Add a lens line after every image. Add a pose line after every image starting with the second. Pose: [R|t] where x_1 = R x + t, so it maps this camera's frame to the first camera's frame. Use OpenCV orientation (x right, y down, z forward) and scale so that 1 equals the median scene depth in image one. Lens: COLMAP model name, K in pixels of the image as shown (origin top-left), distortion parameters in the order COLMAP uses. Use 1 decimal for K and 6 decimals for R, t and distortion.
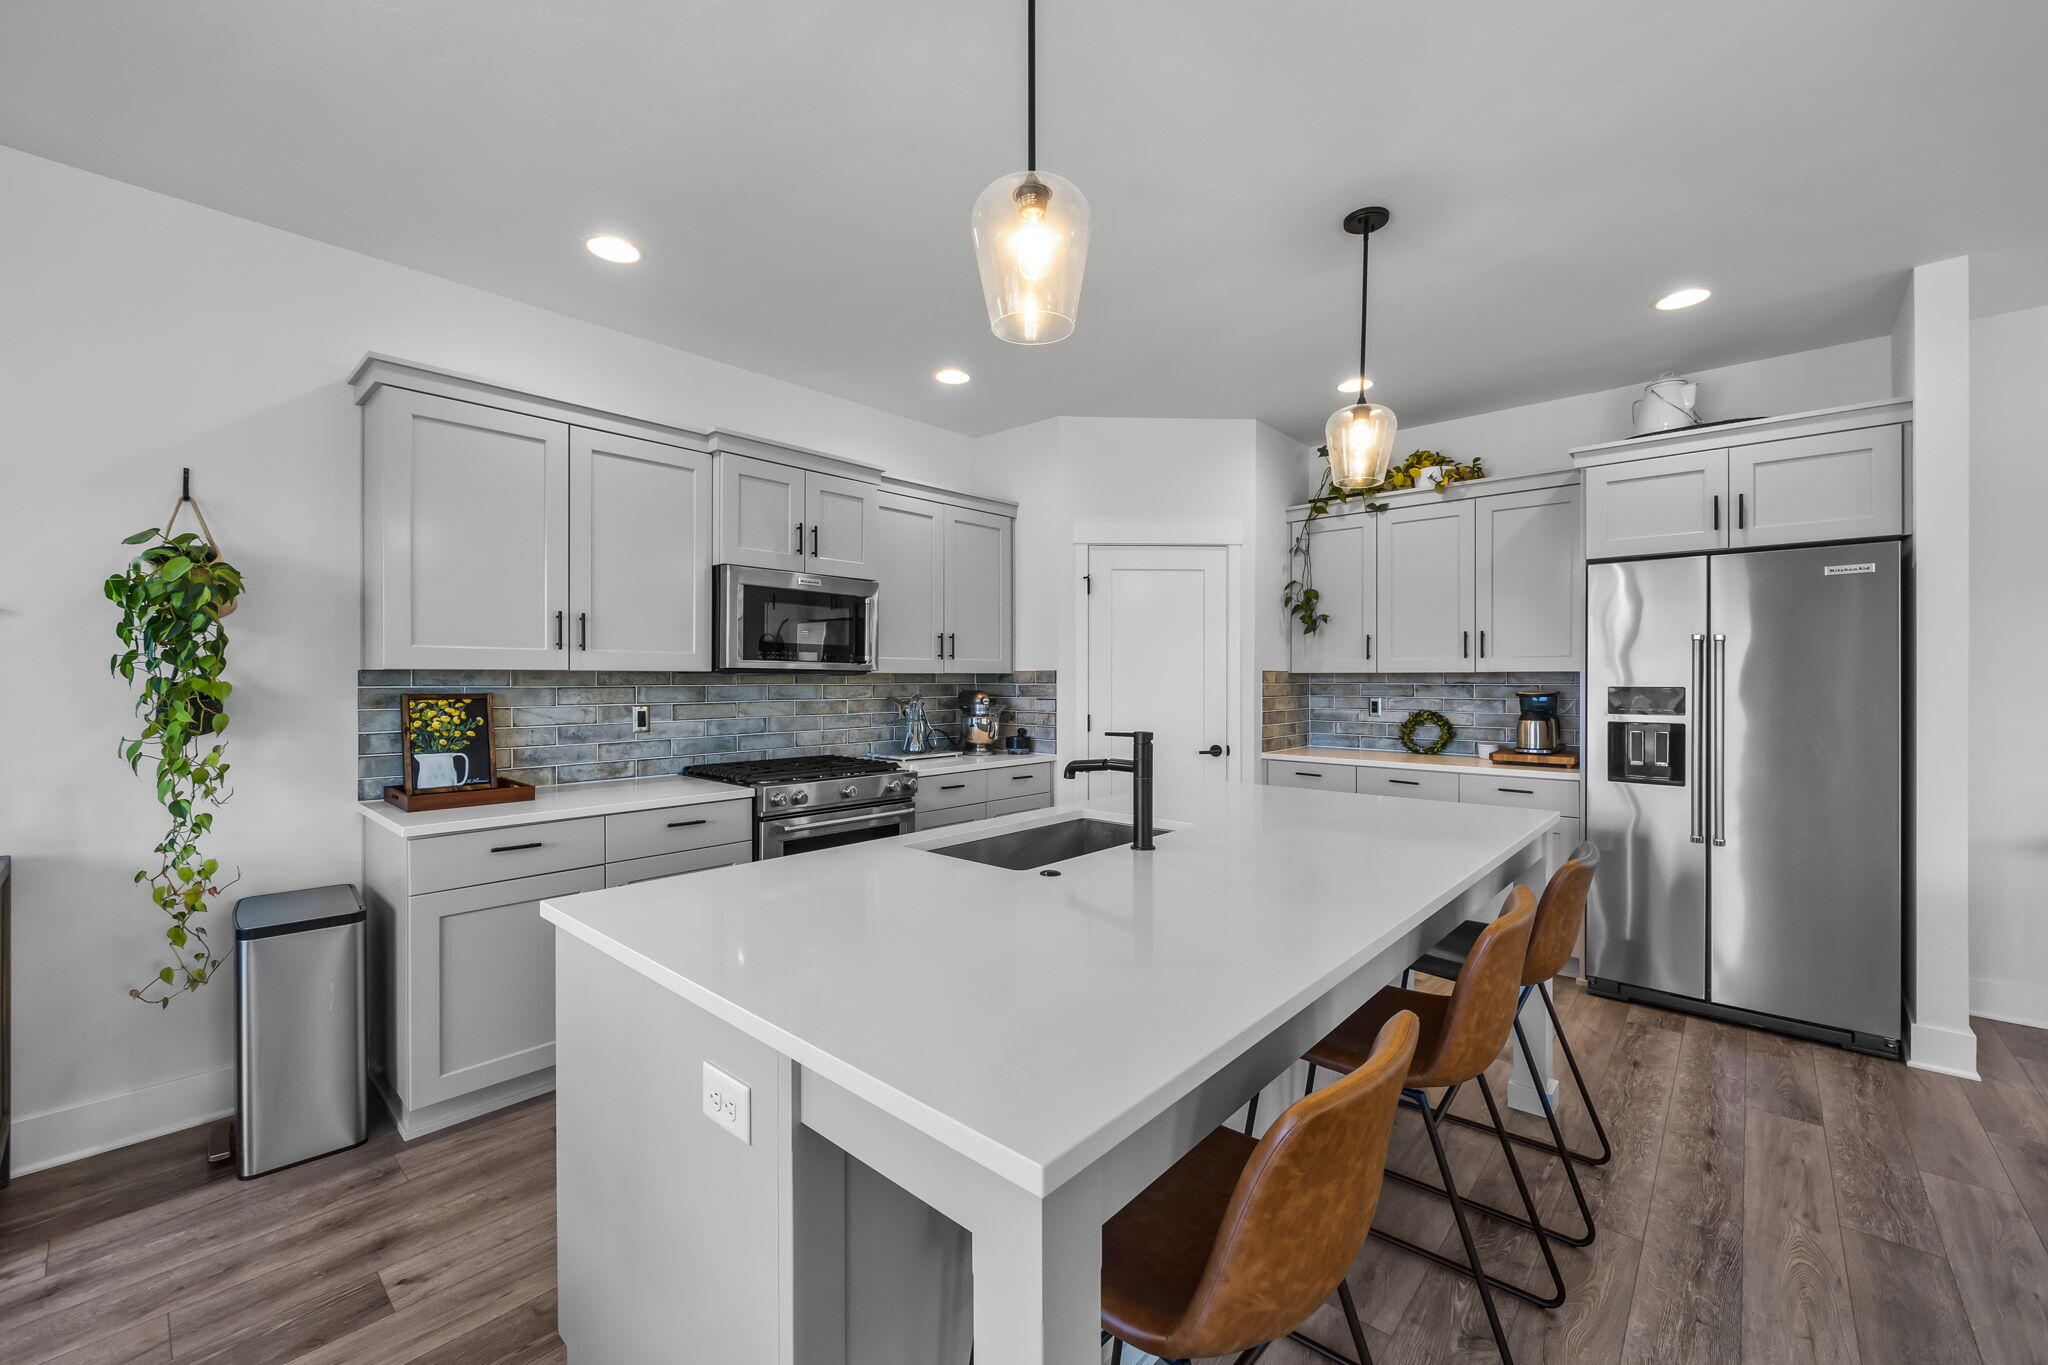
lens RADIAL K [[817.6, 0, 1027.5], [0, 817.6, 683.5], [0, 0, 1]] dist [-0.002358, -0.000107]
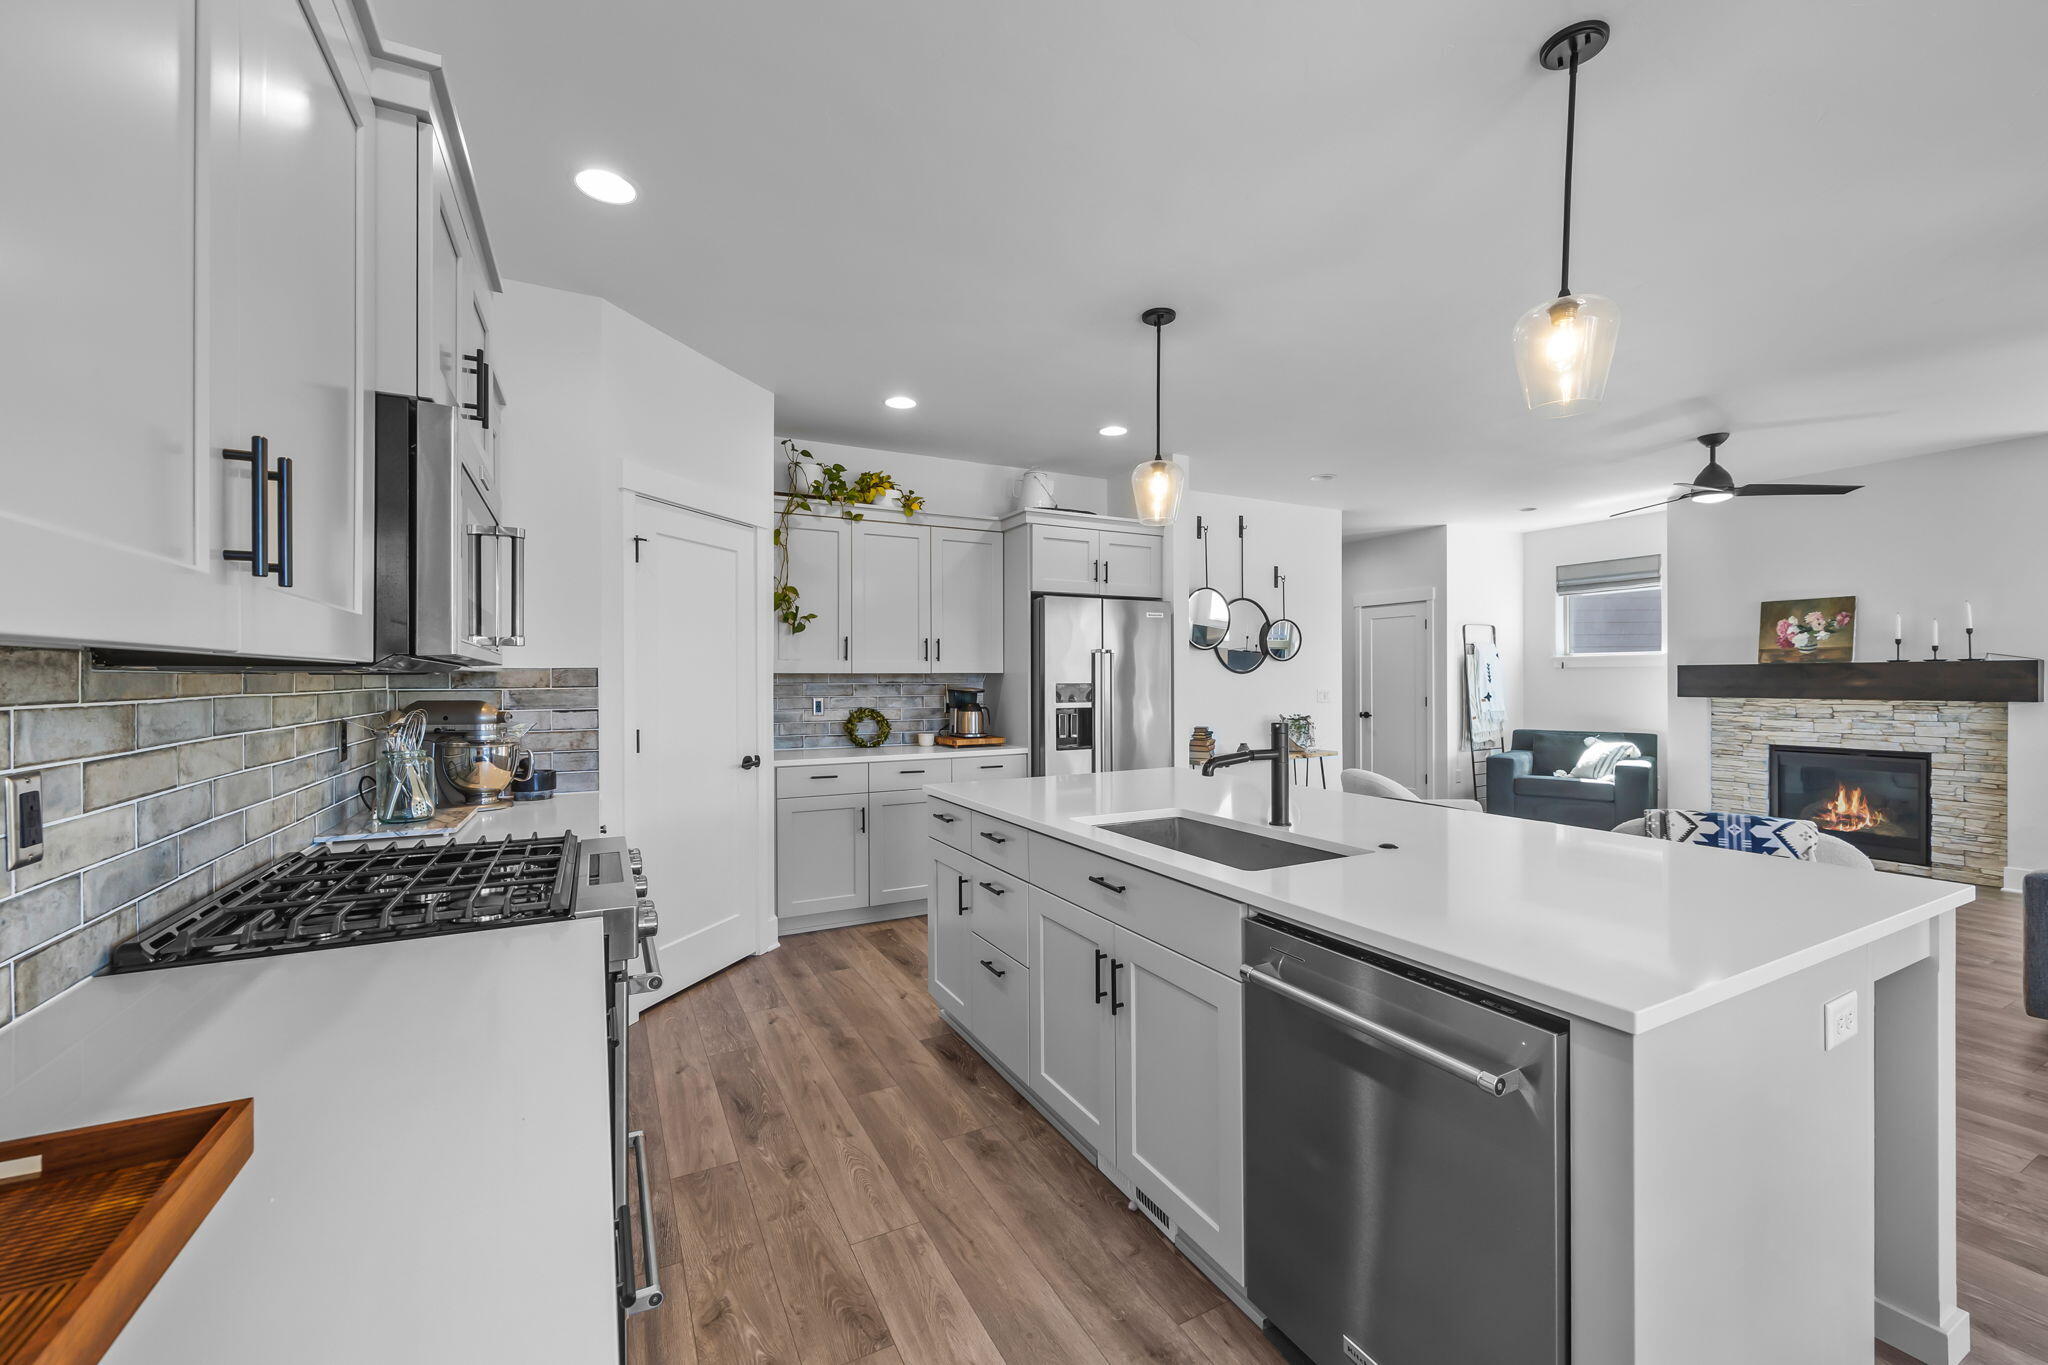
lens RADIAL K [[817.6, 0, 1028.1], [0, 817.6, 682.7], [0, 0, 1]] dist [-0.002358, -0.000107]
pose [[0.339493, -0.006808, 0.940584, -0.579154], [0.010217, 0.999942, 0.003550, -0.002884], [-0.940553, 0.008405, 0.339542, 0.516625]]
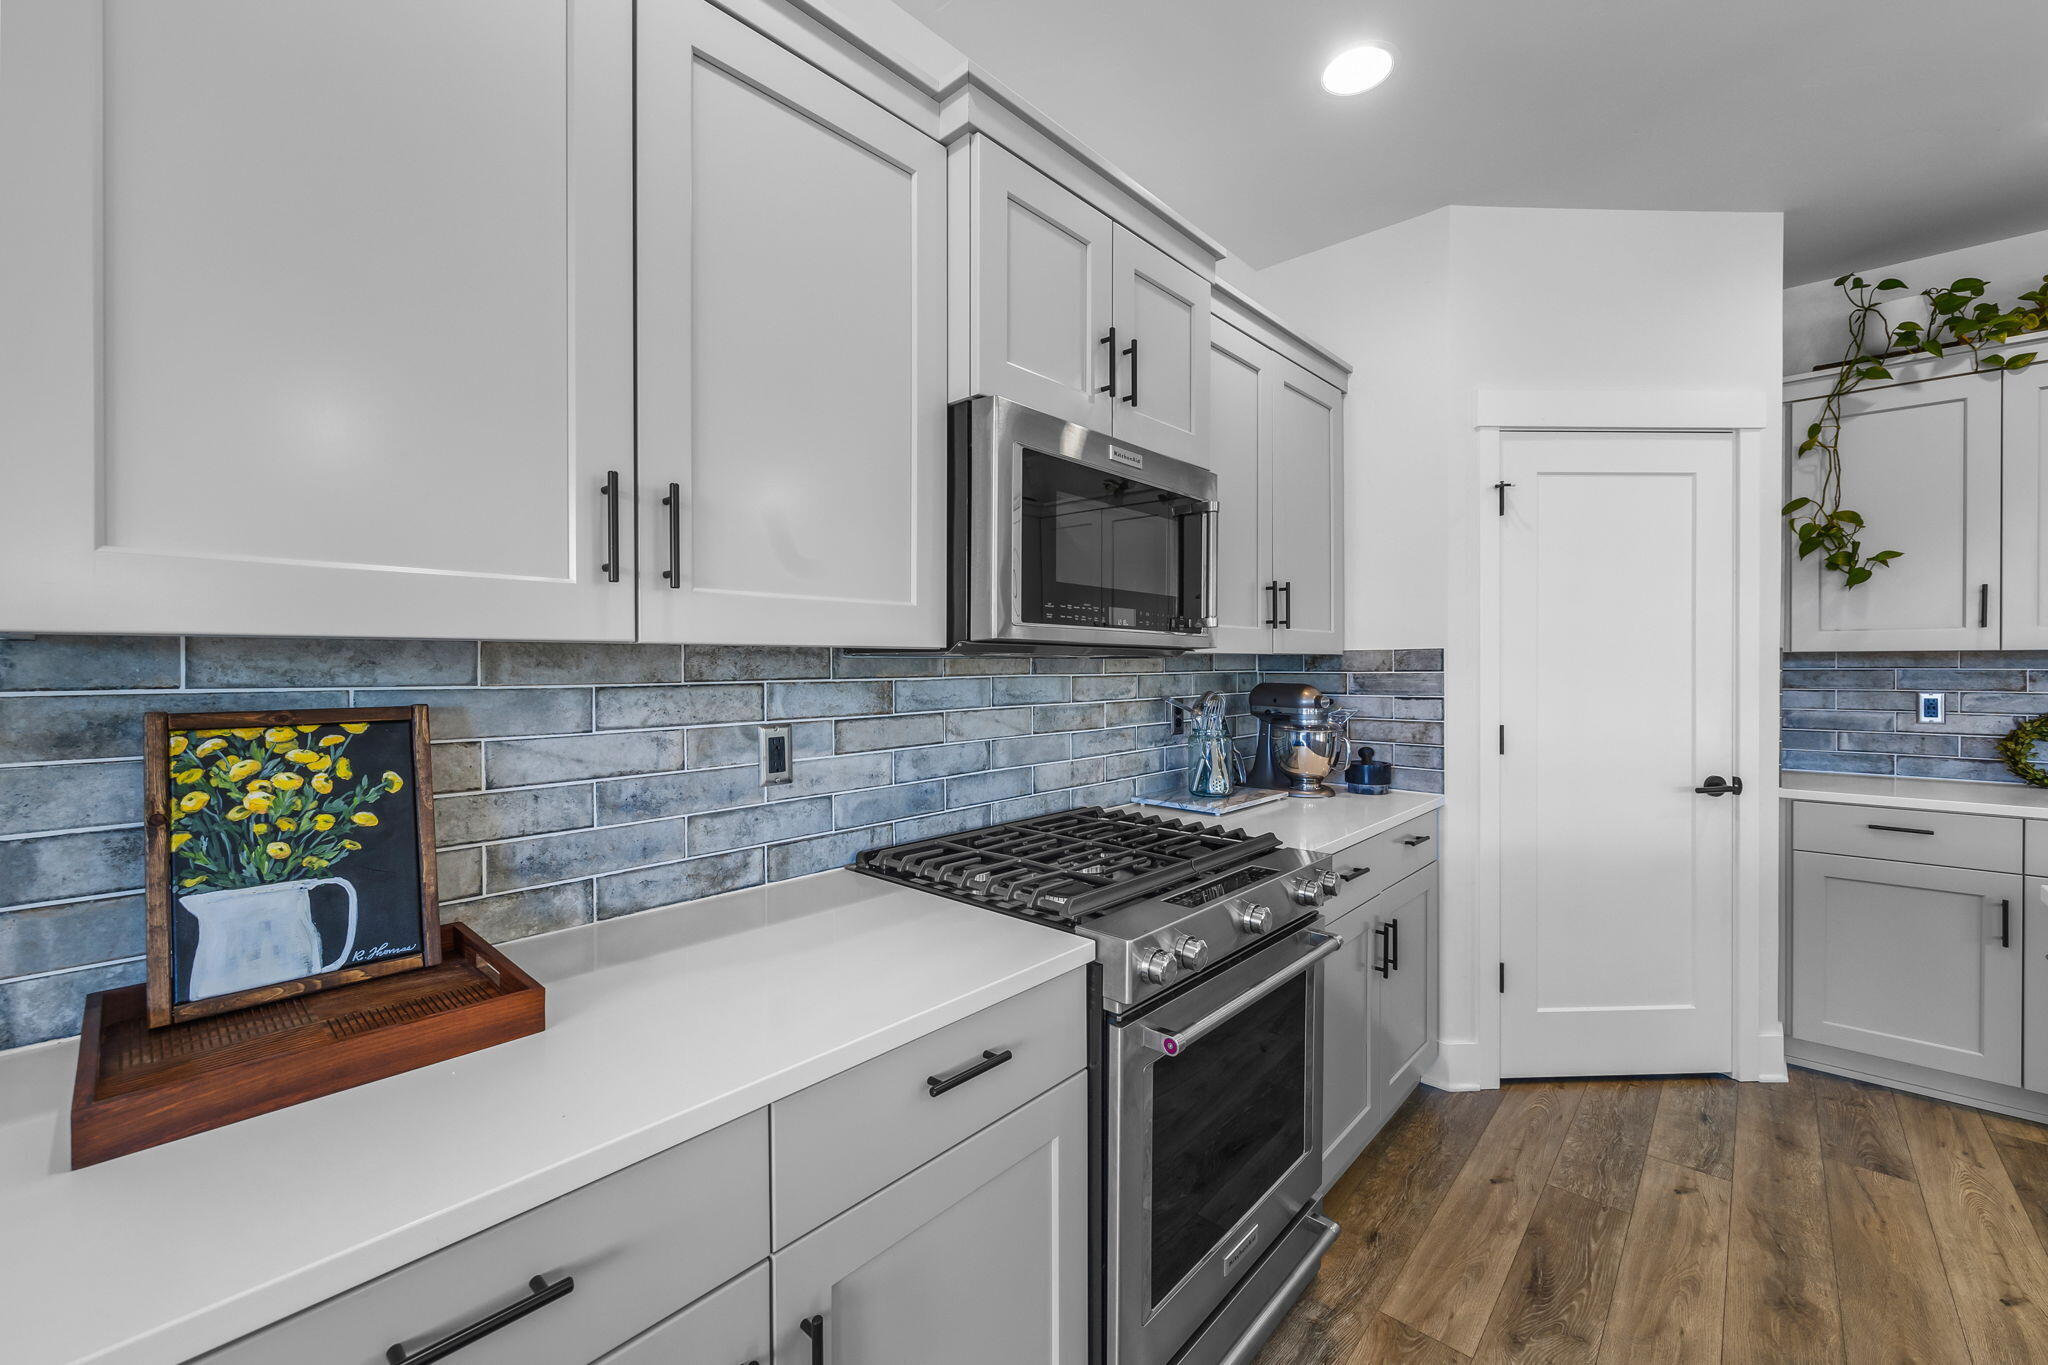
lens RADIAL K [[817.6, 0, 1023.6], [0, 817.6, 671.3], [0, 0, 1]] dist [-0.002358, -0.000107]
pose [[0.999979, -0.004099, -0.005044, -0.308050], [0.004105, 0.999991, 0.001205, -0.002304], [0.005039, -0.001226, 0.999987, 0.507697]]
